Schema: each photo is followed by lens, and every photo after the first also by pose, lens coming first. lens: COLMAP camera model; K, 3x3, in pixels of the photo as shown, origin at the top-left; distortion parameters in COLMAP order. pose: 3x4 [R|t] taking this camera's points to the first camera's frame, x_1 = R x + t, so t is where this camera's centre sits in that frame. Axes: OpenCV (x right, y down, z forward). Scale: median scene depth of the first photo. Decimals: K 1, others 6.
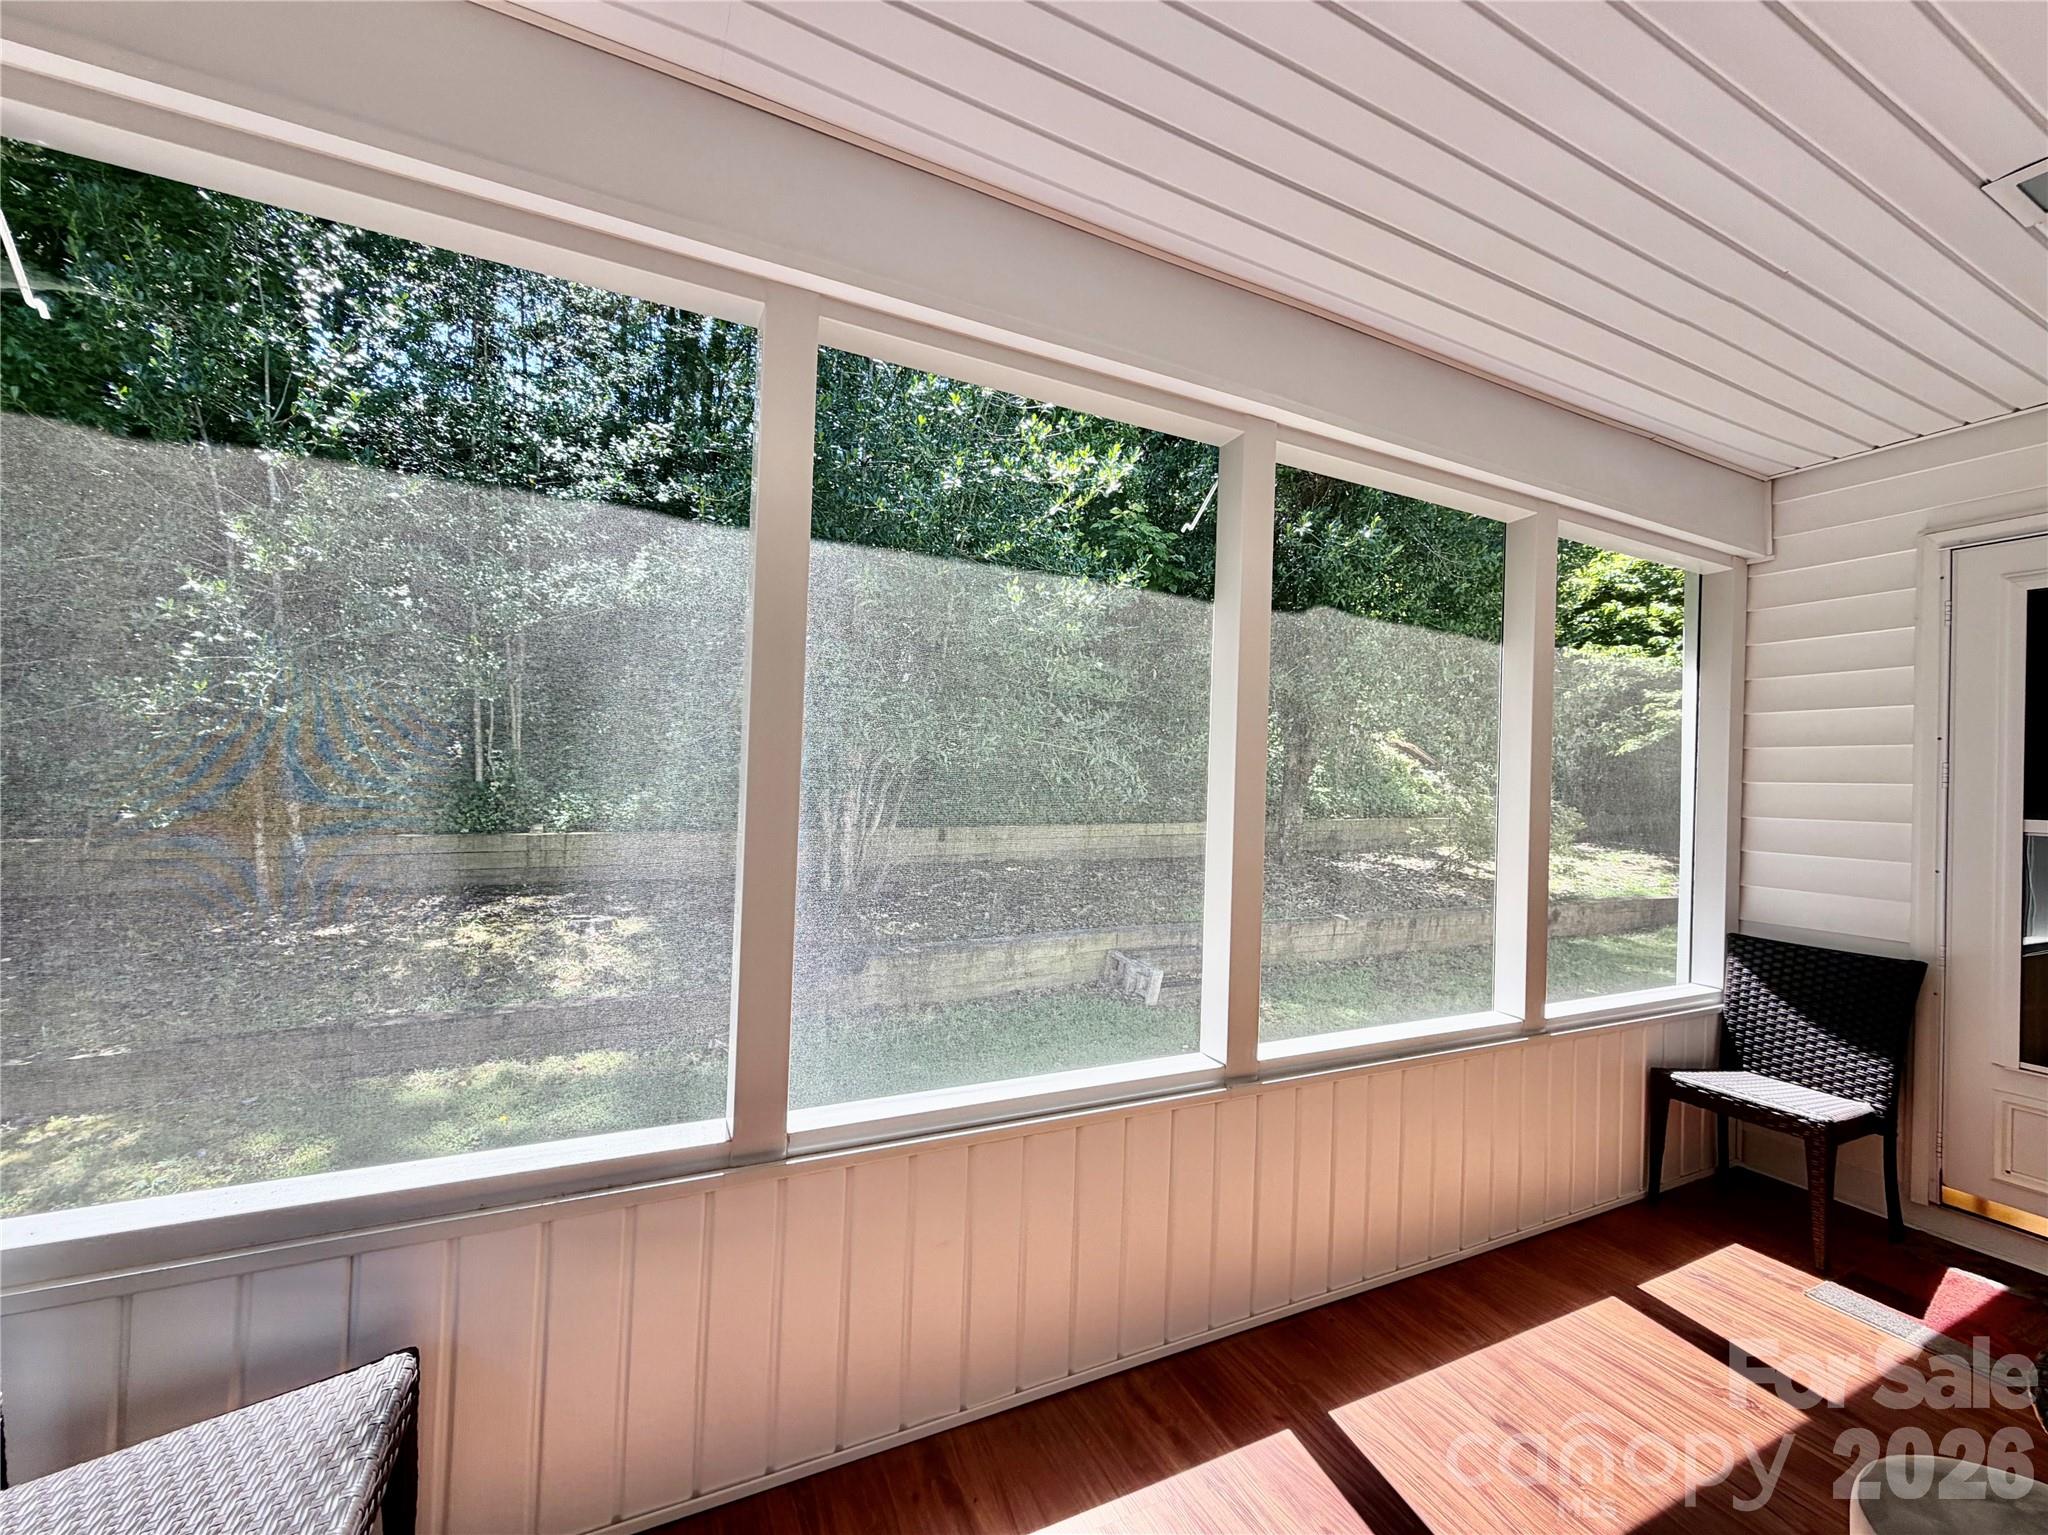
lens RADIAL K [[852.5, 0, 1015.4], [0, 852.5, 768.6], [0, 0, 1]] dist [-0.001371, 0.000055]
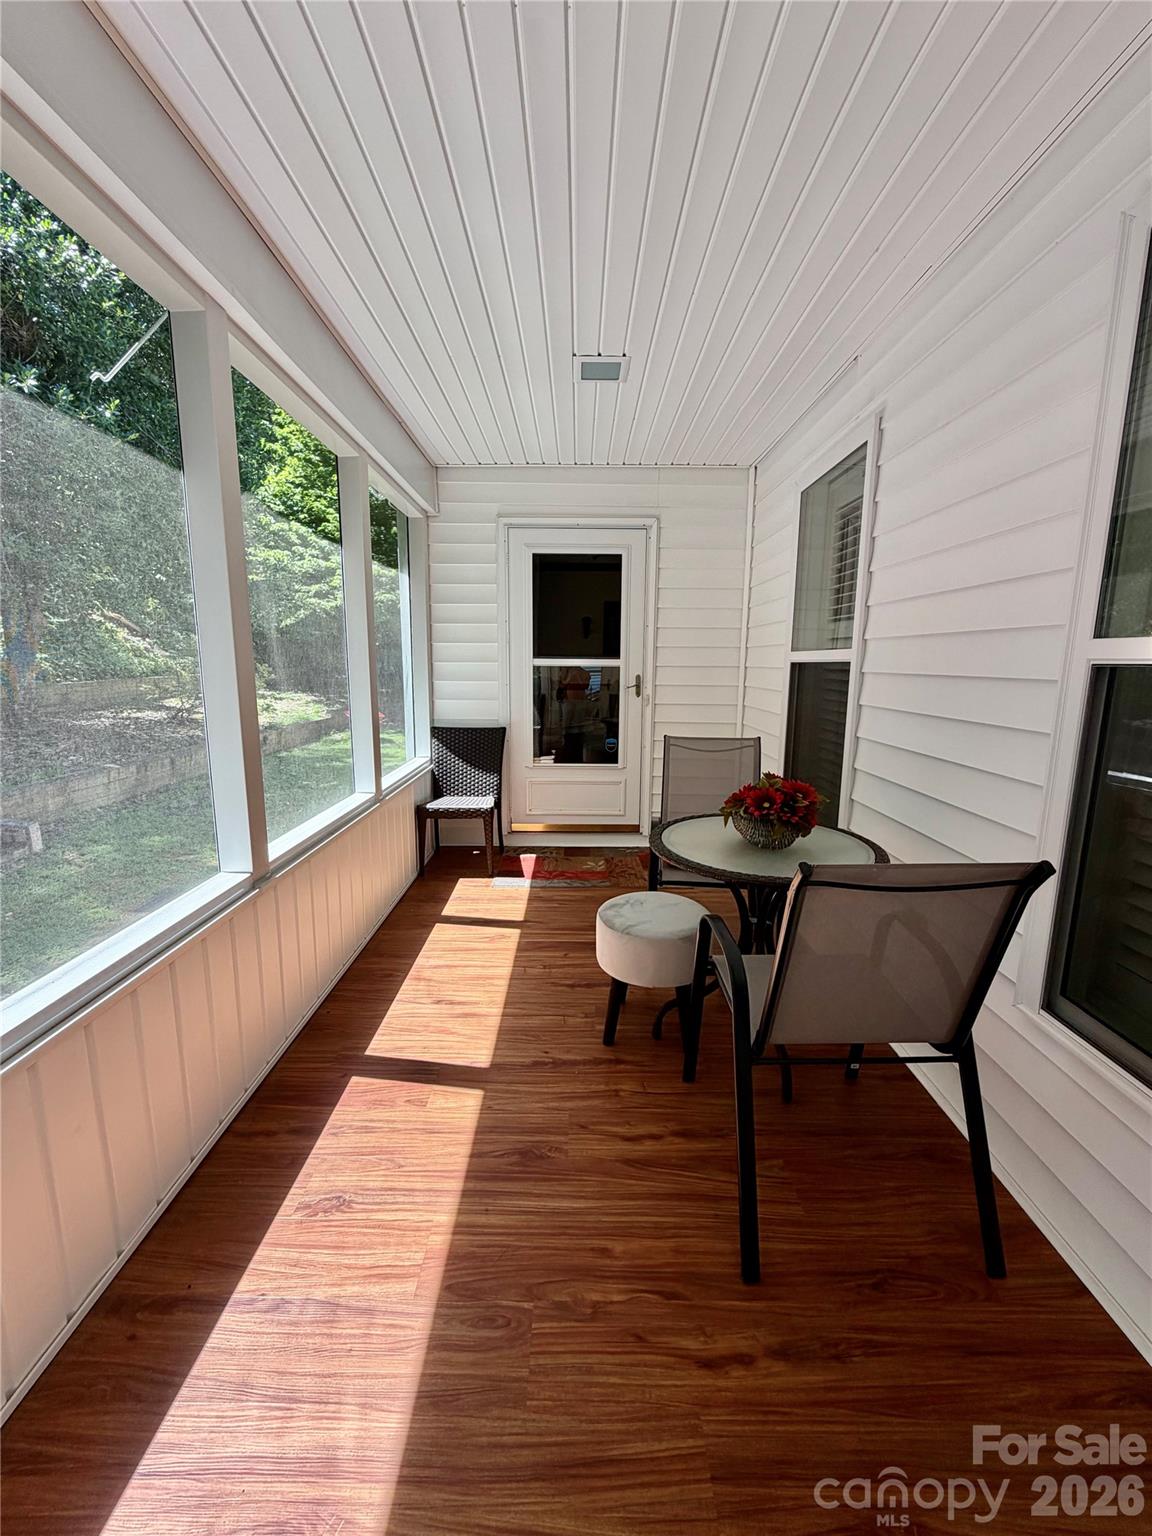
lens RADIAL K [[639.3, 0, 578.7], [0, 639.3, 783.0], [0, 0, 1]] dist [-0.001371, 0.000055]
pose [[0.394390, -0.199932, 0.896930, -0.331487], [-0.003472, 0.975714, 0.219020, 0.007764], [-0.918936, -0.089494, 0.384118, 0.176567]]
